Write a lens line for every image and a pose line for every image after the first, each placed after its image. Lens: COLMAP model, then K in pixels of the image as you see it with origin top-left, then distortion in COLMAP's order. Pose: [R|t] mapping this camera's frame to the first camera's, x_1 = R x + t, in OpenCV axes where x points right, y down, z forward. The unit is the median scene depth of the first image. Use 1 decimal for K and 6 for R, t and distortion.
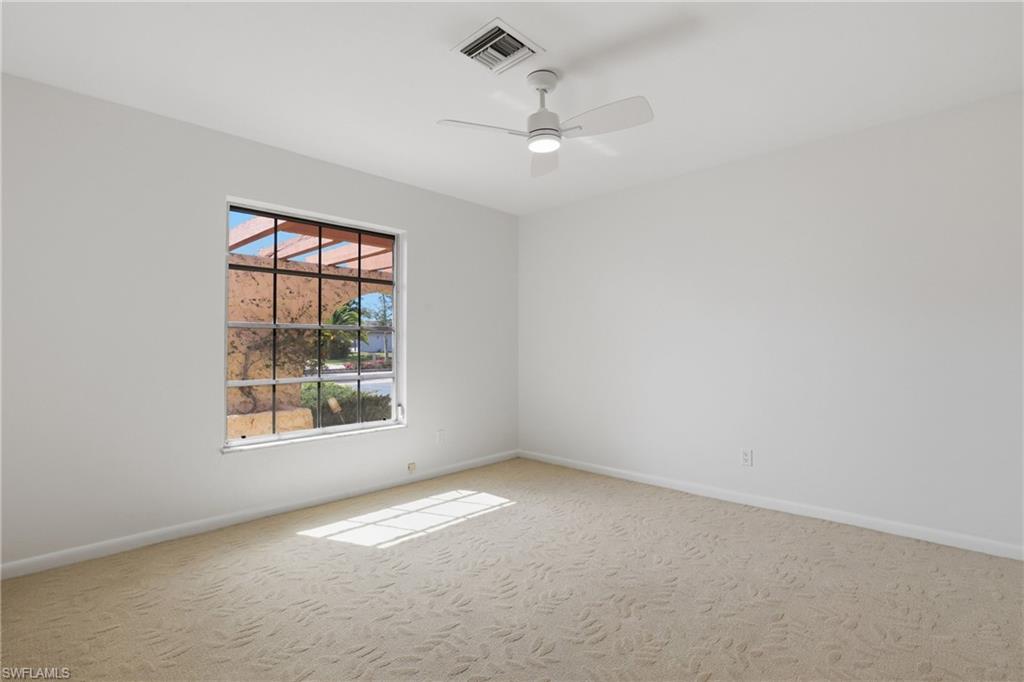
lens RADIAL K [[472.0, 0, 516.5], [0, 472.0, 339.2], [0, 0, 1]] dist [-0.042662, 0.008629]
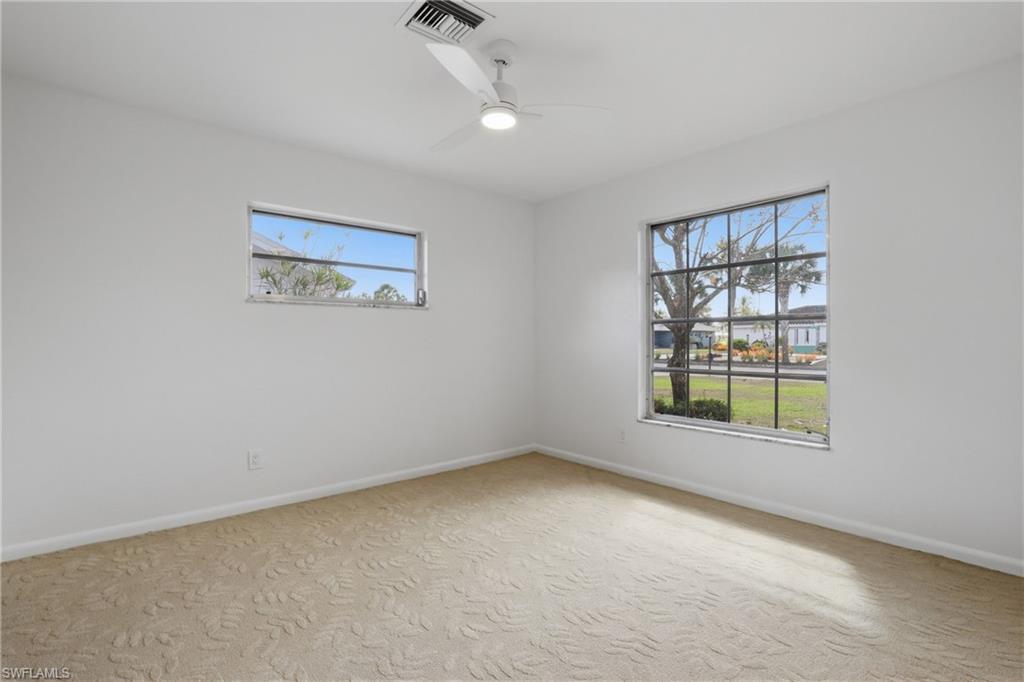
lens RADIAL K [[472.0, 0, 516.5], [0, 472.0, 339.2], [0, 0, 1]] dist [-0.042662, 0.008629]
pose [[-0.113751, -0.004410, -0.993500, 0.700265], [0.001474, 0.999988, -0.004608, 0.023649], [0.993508, -0.001989, -0.113743, 0.808020]]
